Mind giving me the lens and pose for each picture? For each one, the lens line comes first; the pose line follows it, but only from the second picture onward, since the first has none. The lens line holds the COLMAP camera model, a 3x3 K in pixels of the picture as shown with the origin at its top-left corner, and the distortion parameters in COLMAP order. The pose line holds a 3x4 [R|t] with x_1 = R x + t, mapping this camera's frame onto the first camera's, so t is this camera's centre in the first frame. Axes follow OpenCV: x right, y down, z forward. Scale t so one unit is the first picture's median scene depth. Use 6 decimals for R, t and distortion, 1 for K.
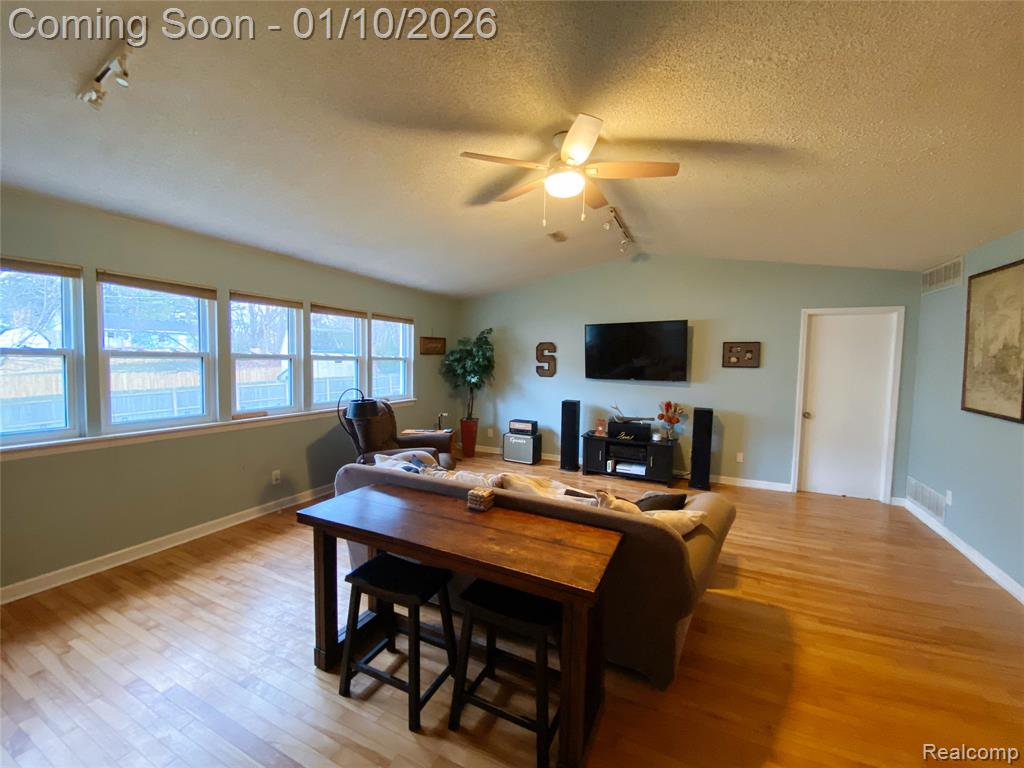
lens RADIAL K [[414.2, 0, 509.0], [0, 414.2, 388.0], [0, 0, 1]] dist [0.036861, -0.029413]
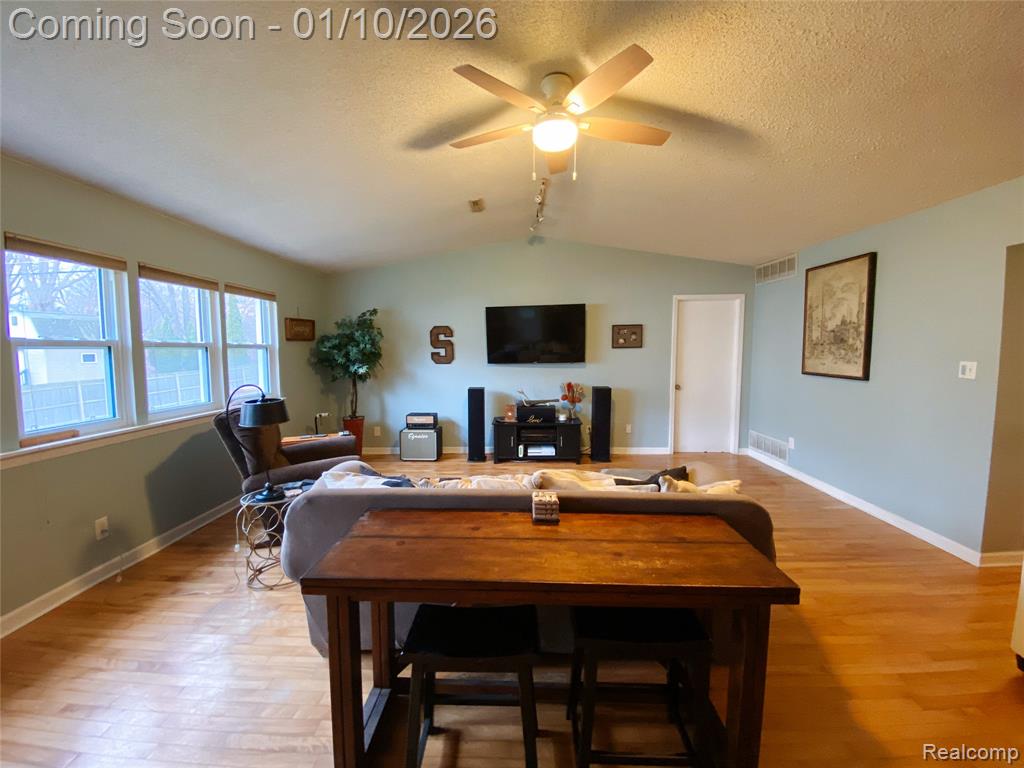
lens RADIAL K [[414.2, 0, 509.0], [0, 414.2, 388.0], [0, 0, 1]] dist [0.036861, -0.029413]
pose [[0.913521, -0.060499, 0.402268, -0.178082], [0.051064, 0.998111, 0.034148, 0.003610], [-0.403574, -0.010653, 0.914885, 0.120767]]
